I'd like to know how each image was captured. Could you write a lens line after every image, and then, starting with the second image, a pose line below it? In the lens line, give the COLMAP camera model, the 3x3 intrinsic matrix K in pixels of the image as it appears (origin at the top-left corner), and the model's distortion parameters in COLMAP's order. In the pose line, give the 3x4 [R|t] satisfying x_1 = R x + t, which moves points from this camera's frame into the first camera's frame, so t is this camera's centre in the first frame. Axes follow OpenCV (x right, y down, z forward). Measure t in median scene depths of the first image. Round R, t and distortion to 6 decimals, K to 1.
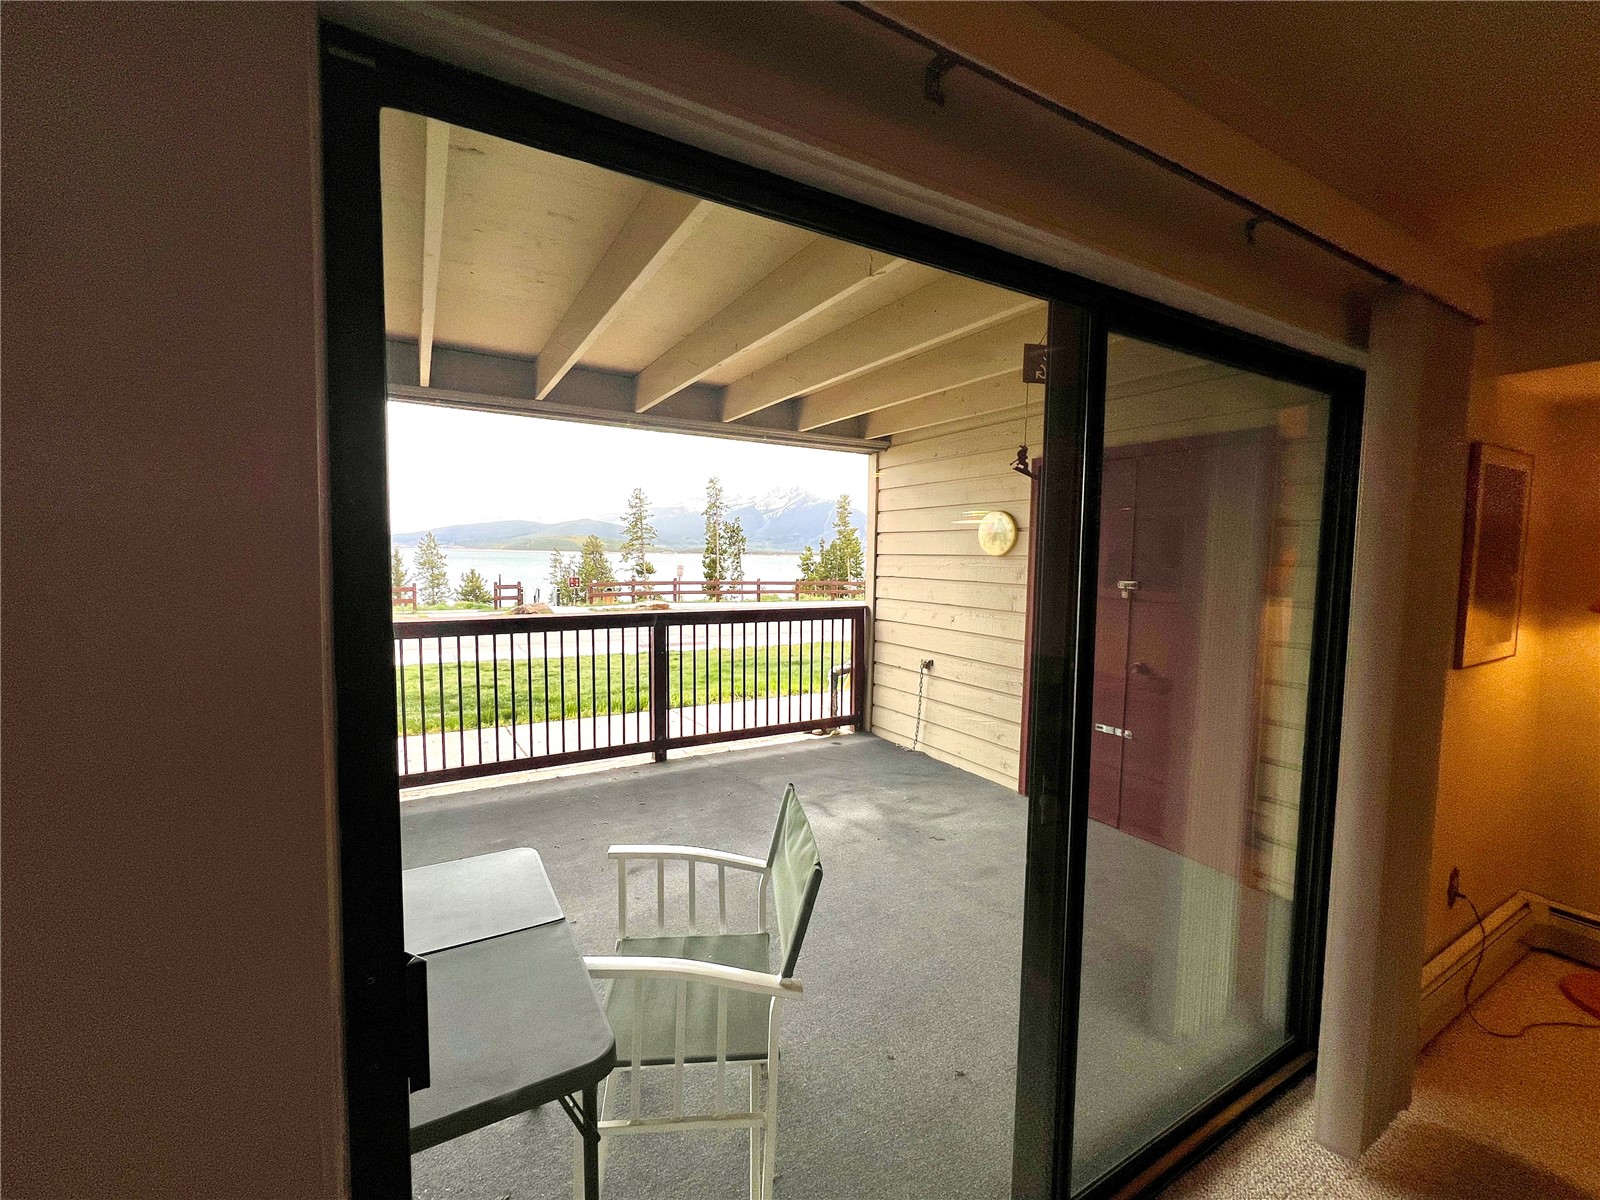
lens RADIAL K [[660.6, 0, 803.7], [0, 660.6, 600.6], [0, 0, 1]] dist [-0.003400, 0.000644]
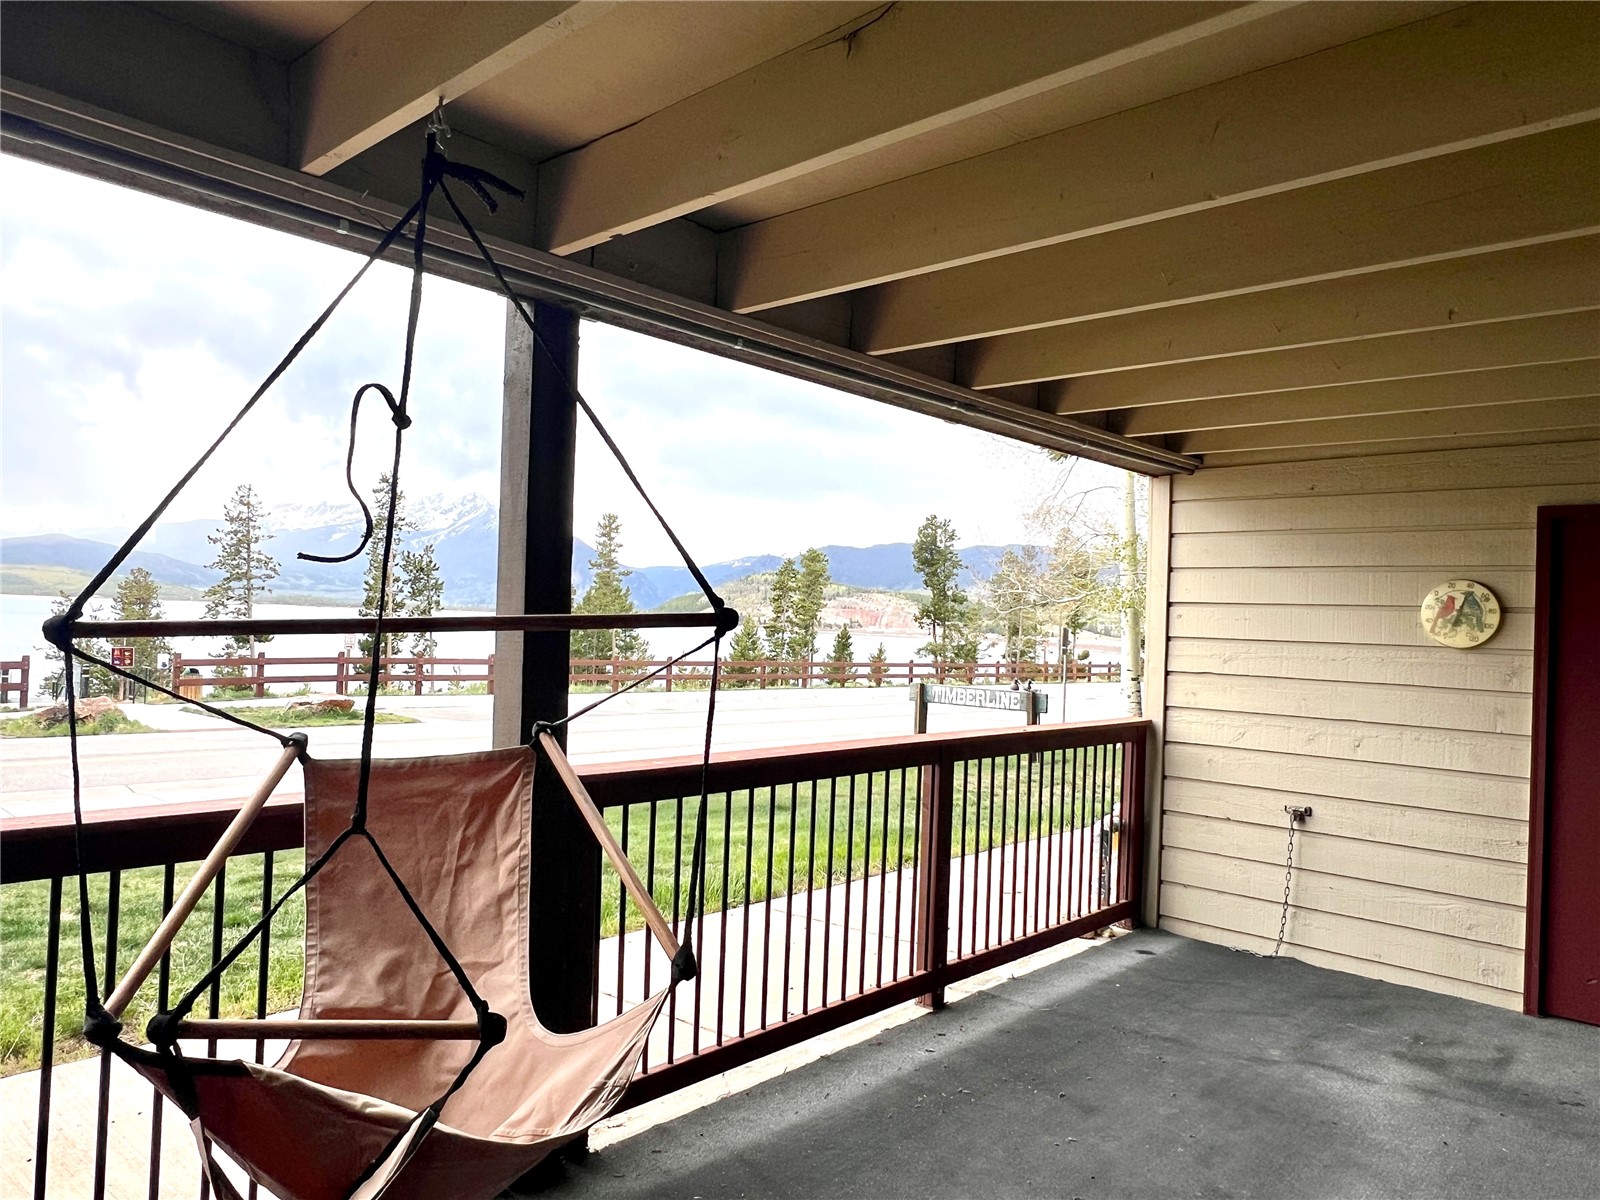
lens RADIAL K [[1067.1, 0, 753.5], [0, 1067.1, 606.8], [0, 0, 1]] dist [-0.030690, 0.004810]
pose [[0.959468, 0.028798, 0.280342, -0.587246], [-0.007426, 0.997003, -0.077000, -0.019600], [-0.281719, 0.071798, 0.956807, 0.164136]]
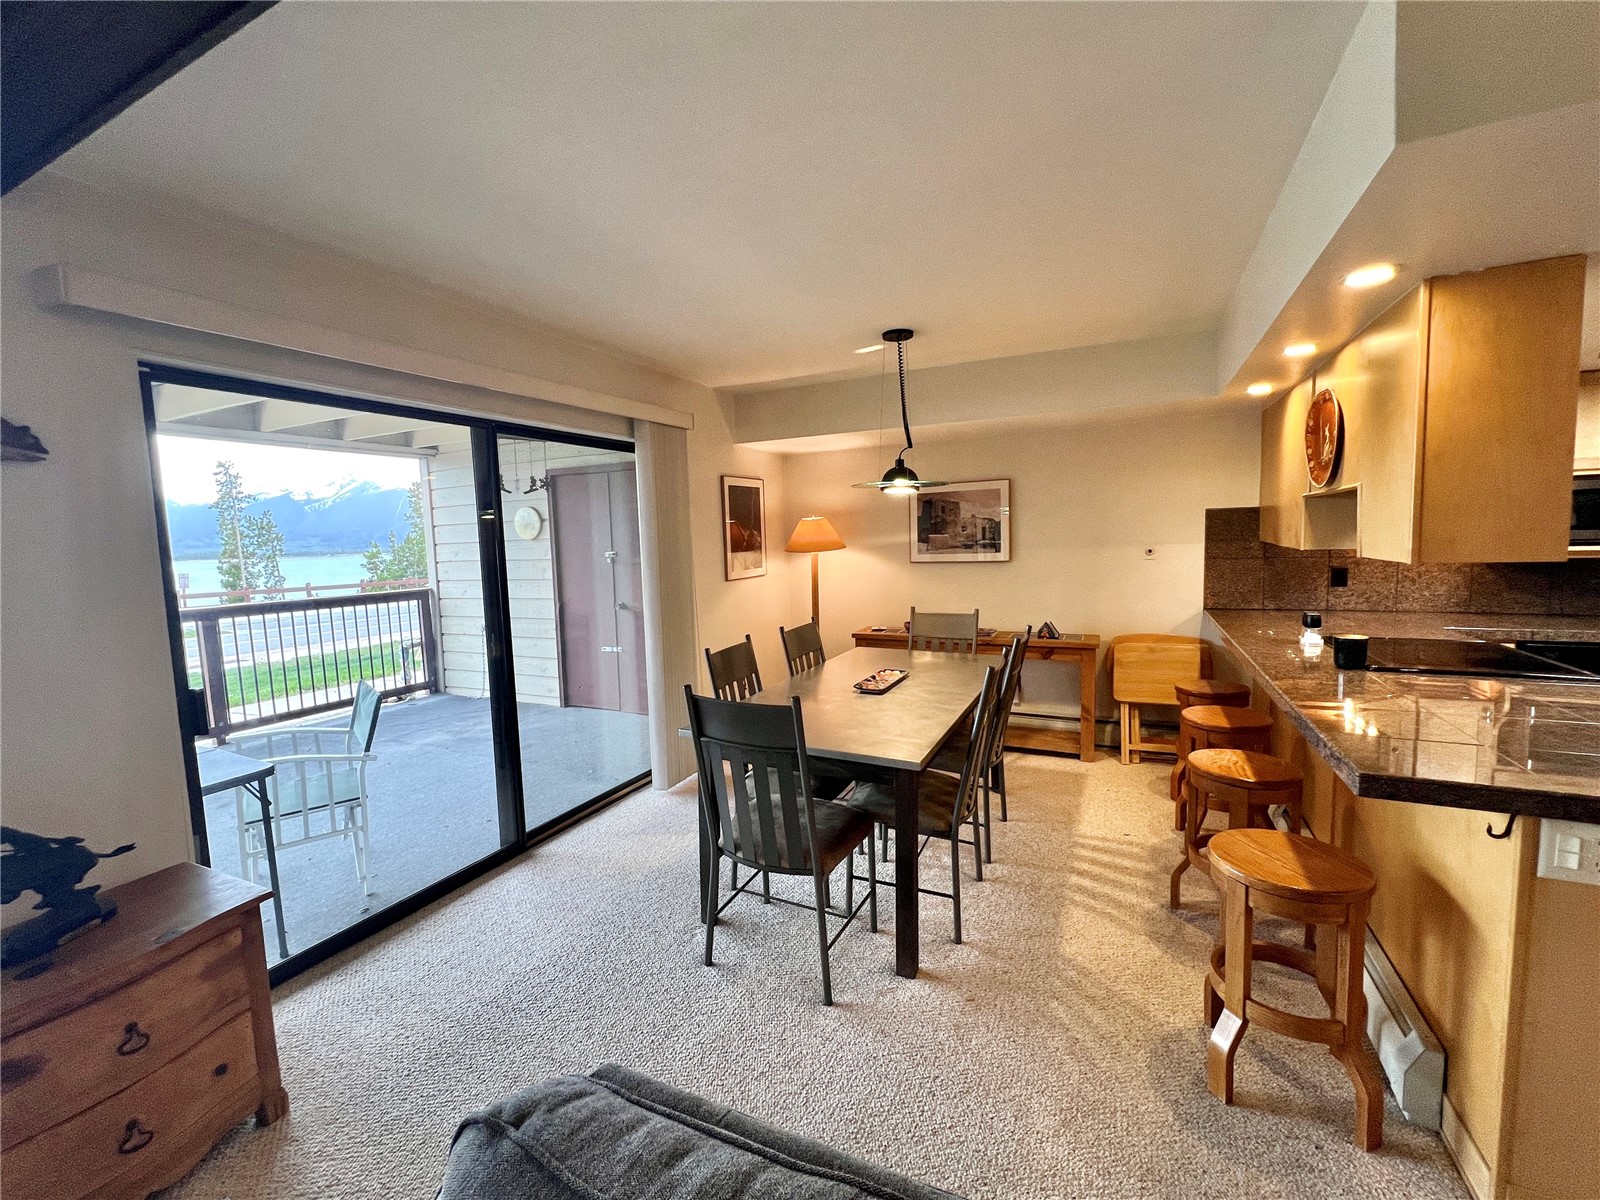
lens RADIAL K [[660.6, 0, 798.2], [0, 660.6, 596.9], [0, 0, 1]] dist [-0.003400, 0.000644]
pose [[0.837695, -0.088136, 0.538979, 0.009701], [0.081843, 0.996007, 0.035669, 0.040470], [-0.539971, 0.014232, 0.841563, -0.387351]]
